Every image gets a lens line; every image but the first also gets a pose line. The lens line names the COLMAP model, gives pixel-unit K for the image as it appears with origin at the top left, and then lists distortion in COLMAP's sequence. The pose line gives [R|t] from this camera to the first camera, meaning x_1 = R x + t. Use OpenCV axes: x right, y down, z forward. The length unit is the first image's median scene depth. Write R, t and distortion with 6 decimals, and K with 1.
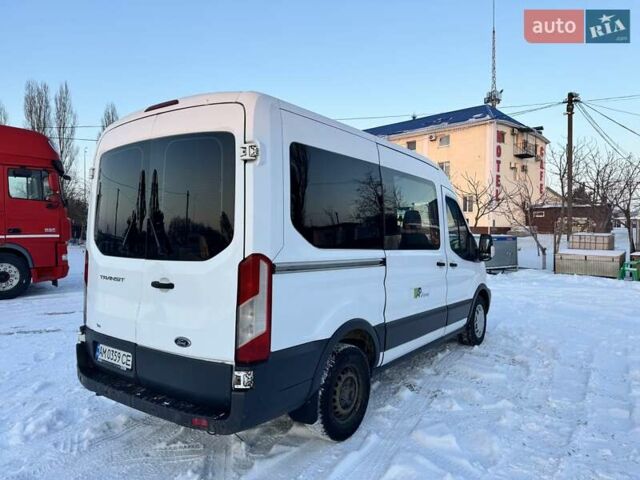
lens RADIAL K [[450.5, 0, 324.5], [0, 450.5, 228.0], [0, 0, 1]] dist [0.072172, -0.073687]
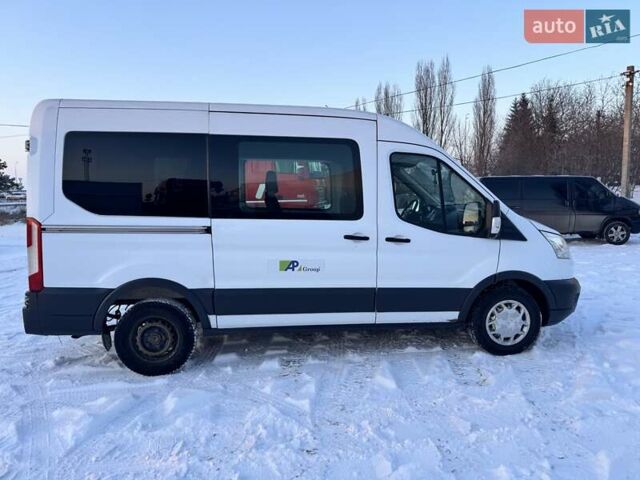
lens RADIAL K [[454.8, 0, 314.0], [0, 454.8, 240.6], [0, 0, 1]] dist [0.011584, -0.001894]
pose [[0.662563, 0.063730, -0.746290, 1.132566], [0.019035, 0.994619, 0.101836, -0.001574], [0.748765, -0.081678, 0.657784, 0.530817]]
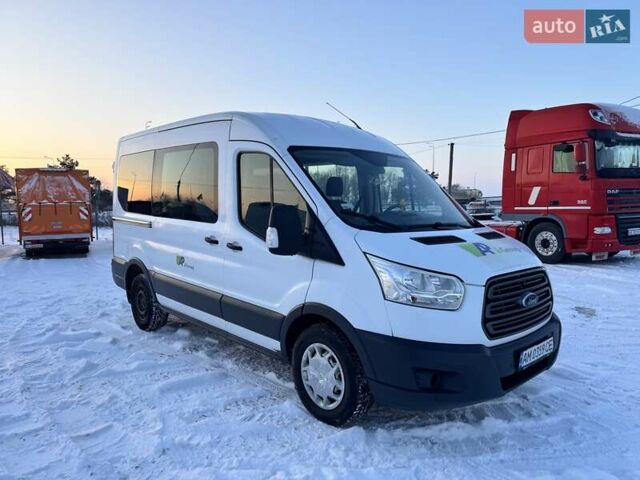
lens RADIAL K [[454.8, 0, 314.0], [0, 454.8, 240.6], [0, 0, 1]] dist [0.011584, -0.001894]
pose [[-0.188853, 0.077325, -0.978956, 1.416336], [0.006424, 0.996971, 0.077508, 0.022588], [0.981984, 0.008349, -0.188778, 1.827333]]
